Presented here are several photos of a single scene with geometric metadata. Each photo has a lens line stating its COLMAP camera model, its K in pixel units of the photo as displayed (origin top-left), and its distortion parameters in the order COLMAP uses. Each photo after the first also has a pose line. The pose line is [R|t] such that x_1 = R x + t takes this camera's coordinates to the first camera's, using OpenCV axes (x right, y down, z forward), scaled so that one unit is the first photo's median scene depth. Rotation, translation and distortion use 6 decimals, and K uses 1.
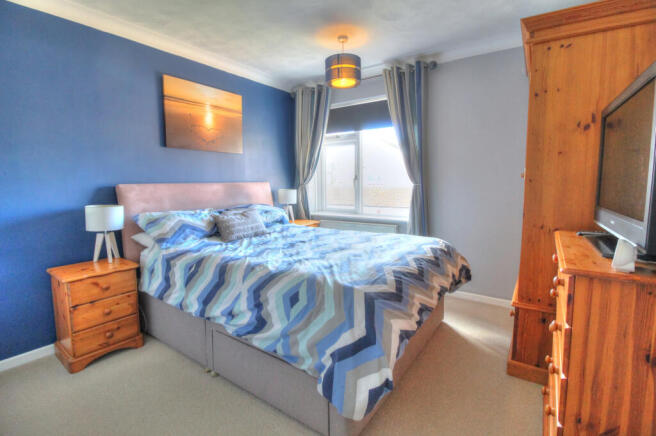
lens RADIAL K [[306.0, 0, 326.4], [0, 306.0, 213.9], [0, 0, 1]] dist [0.004795, -0.014626]
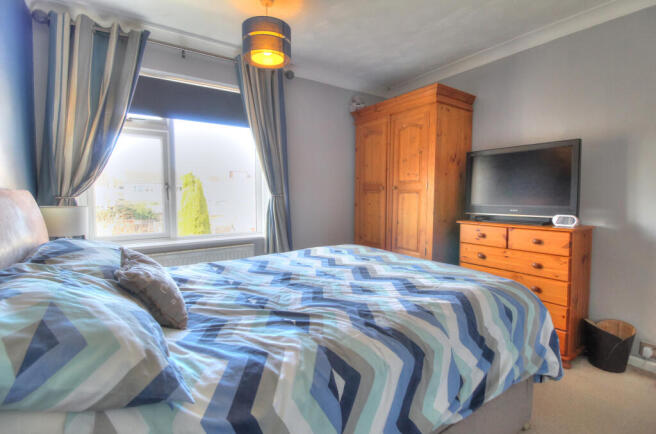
lens RADIAL K [[309.9, 0, 332.8], [0, 309.9, 211.5], [0, 0, 1]] dist [-0.004354, -0.000305]
pose [[0.322902, -0.065702, 0.944149, -0.489739], [0.102858, 0.994115, 0.034001, -0.052827], [-0.940826, 0.086134, 0.327760, 0.476309]]
